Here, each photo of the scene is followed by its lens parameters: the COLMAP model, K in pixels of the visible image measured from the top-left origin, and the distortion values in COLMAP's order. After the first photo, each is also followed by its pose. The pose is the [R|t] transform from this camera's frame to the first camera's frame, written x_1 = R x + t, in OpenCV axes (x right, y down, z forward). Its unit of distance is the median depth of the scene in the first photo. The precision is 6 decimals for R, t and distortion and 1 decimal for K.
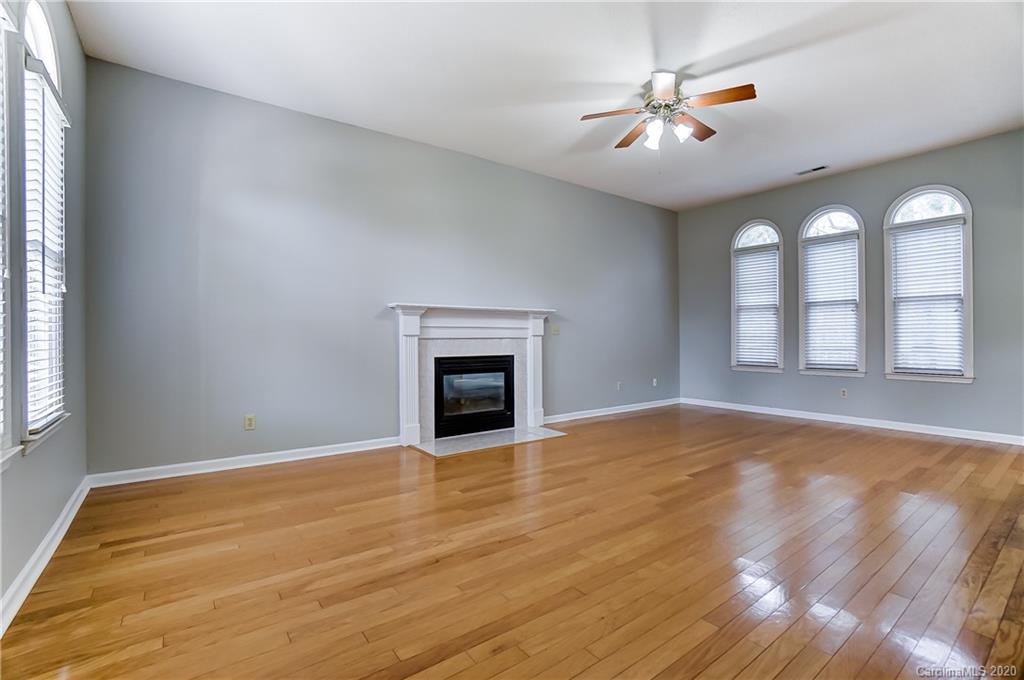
lens RADIAL K [[457.4, 0, 512.0], [0, 457.4, 340.0], [0, 0, 1]] dist [-0.025633, -0.000003]
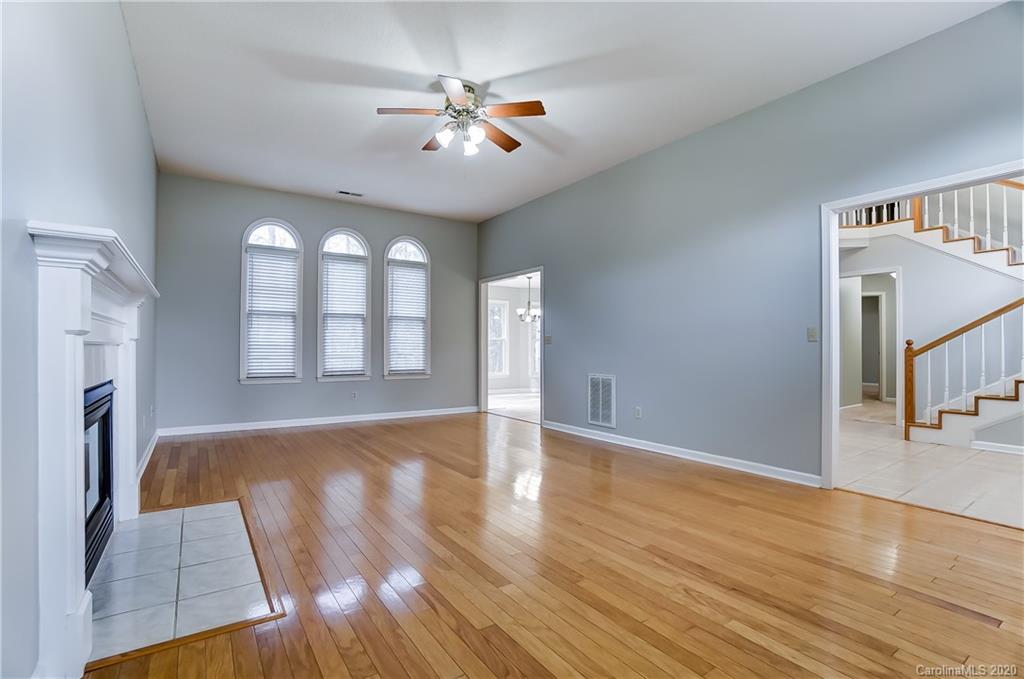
lens RADIAL K [[468.3, 0, 507.9], [0, 468.3, 353.5], [0, 0, 1]] dist [-0.028832, 0.000372]
pose [[0.051787, -0.008971, 0.998618, -0.464339], [0.004154, 0.999953, 0.008768, 0.002871], [-0.998649, 0.003694, 0.051822, 0.590499]]
